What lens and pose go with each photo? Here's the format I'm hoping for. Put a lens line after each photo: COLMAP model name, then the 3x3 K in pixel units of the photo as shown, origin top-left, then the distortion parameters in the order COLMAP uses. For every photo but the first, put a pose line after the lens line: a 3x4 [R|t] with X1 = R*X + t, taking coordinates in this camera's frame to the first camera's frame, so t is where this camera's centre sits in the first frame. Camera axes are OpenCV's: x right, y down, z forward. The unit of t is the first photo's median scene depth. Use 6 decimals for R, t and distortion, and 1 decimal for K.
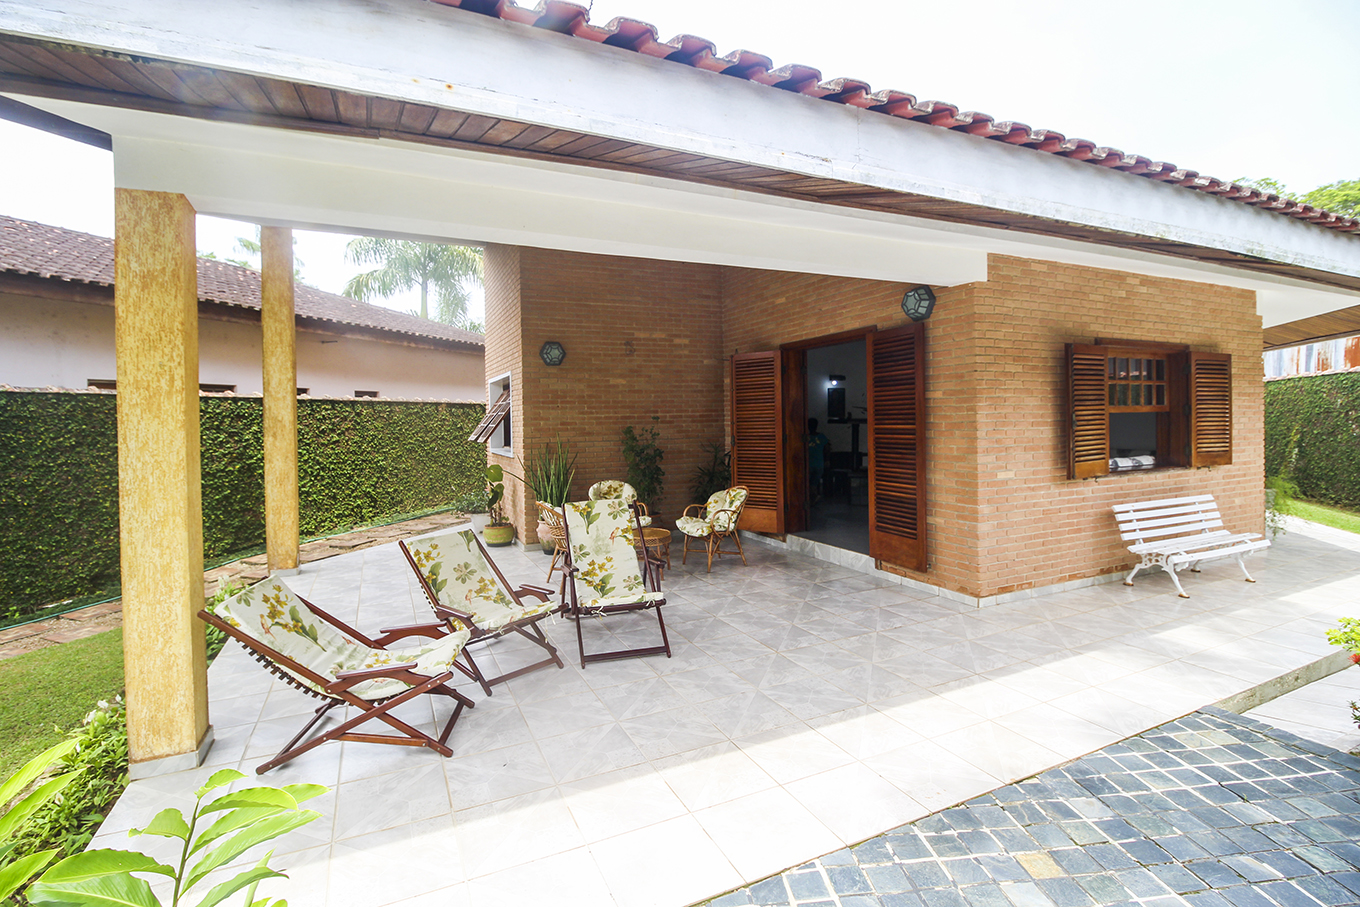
lens RADIAL K [[627.2, 0, 687.1], [0, 627.2, 424.2], [0, 0, 1]] dist [-0.011705, -0.007675]
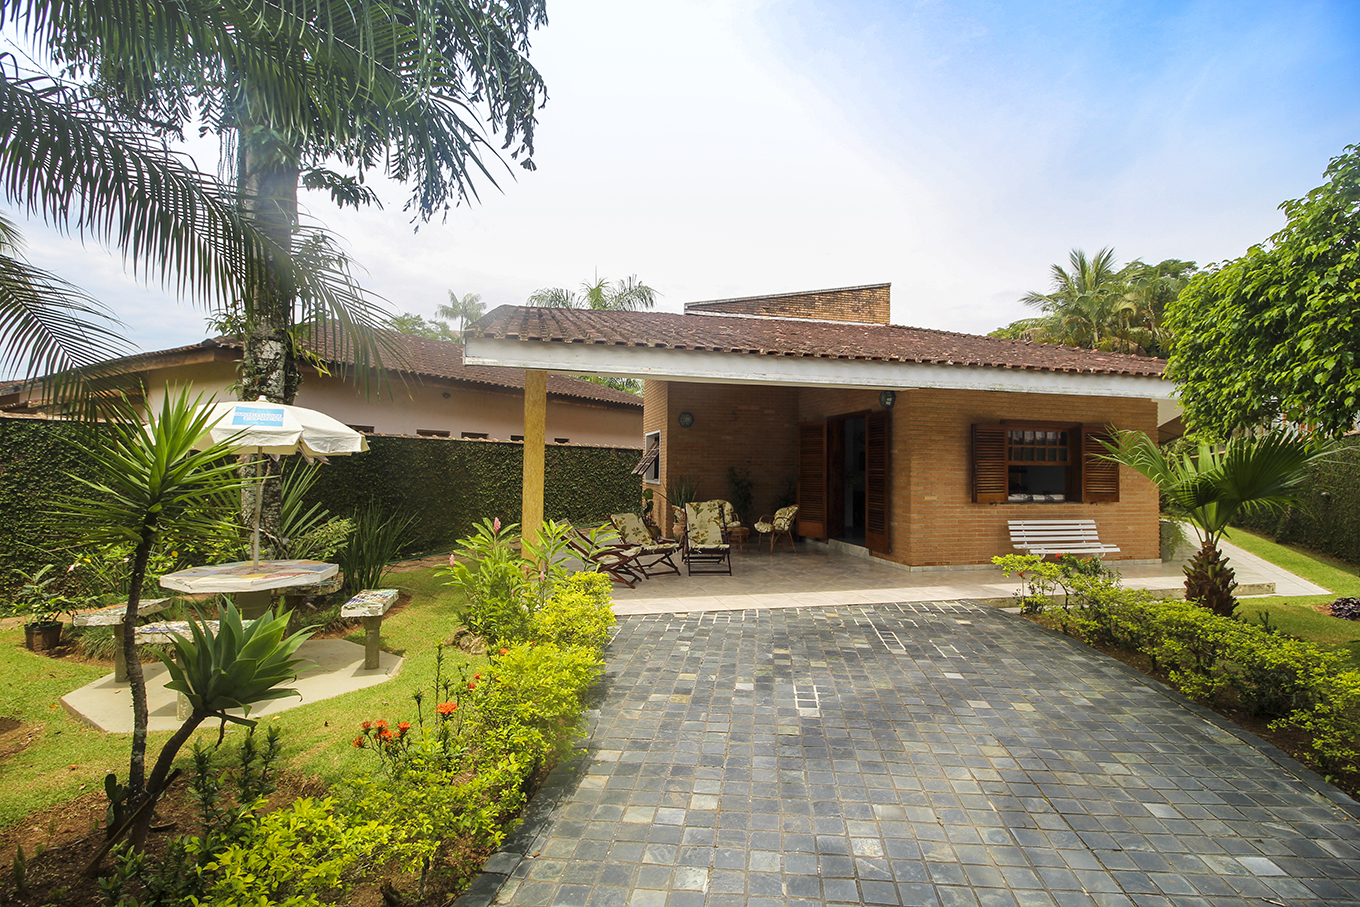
lens RADIAL K [[627.2, 0, 691.7], [0, 627.2, 455.1], [0, 0, 1]] dist [-0.011705, -0.007675]
pose [[0.975687, 0.024901, -0.217748, 0.154032], [-0.030515, 0.999282, -0.022459, 0.013460], [0.217033, 0.028558, 0.975747, -0.569240]]
